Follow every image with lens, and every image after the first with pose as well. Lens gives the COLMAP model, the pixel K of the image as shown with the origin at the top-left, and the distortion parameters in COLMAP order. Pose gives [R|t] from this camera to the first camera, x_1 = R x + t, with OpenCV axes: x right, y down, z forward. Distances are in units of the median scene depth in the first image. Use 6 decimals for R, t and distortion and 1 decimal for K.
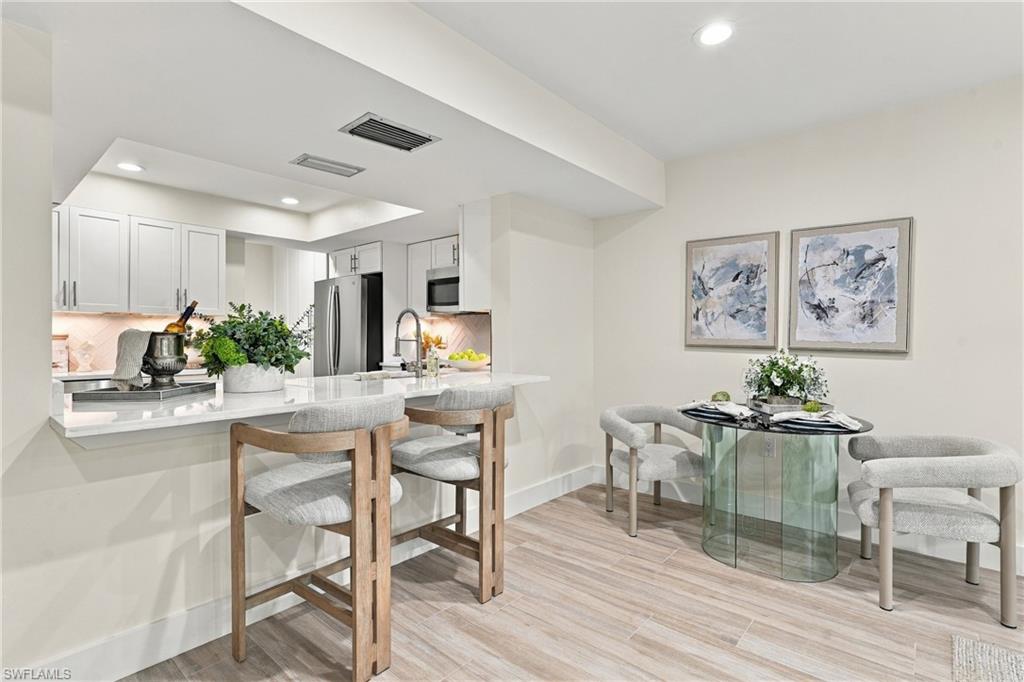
lens RADIAL K [[496.7, 0, 517.9], [0, 496.7, 338.6], [0, 0, 1]] dist [-0.004499, -0.000410]
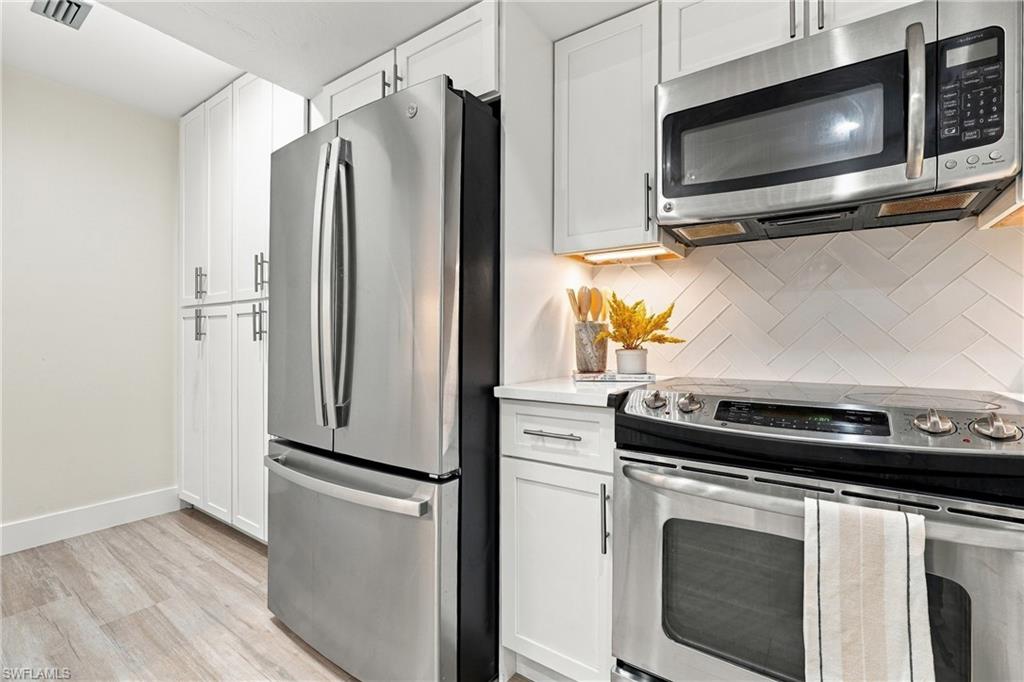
lens RADIAL K [[460.0, 0, 511.6], [0, 460.0, 335.3], [0, 0, 1]] dist [-0.003220, 0.000157]
pose [[0.995070, 0.005400, 0.099028, -0.439181], [-0.004411, 0.999938, -0.010205, 0.028755], [-0.099077, 0.009718, 0.995032, 1.067957]]
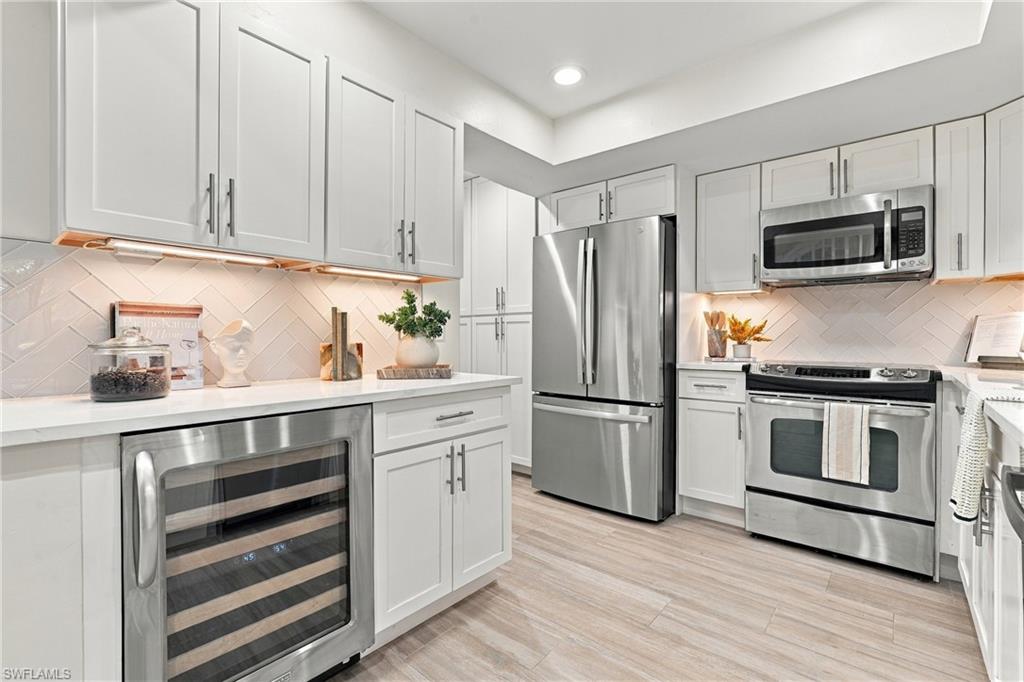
lens RADIAL K [[460.0, 0, 511.6], [0, 460.0, 335.3], [0, 0, 1]] dist [-0.003220, 0.000157]
pose [[0.999886, 0.001647, 0.015025, -0.722807], [-0.001626, 0.999998, -0.001426, 0.021945], [-0.015028, 0.001401, 0.999886, 0.656083]]
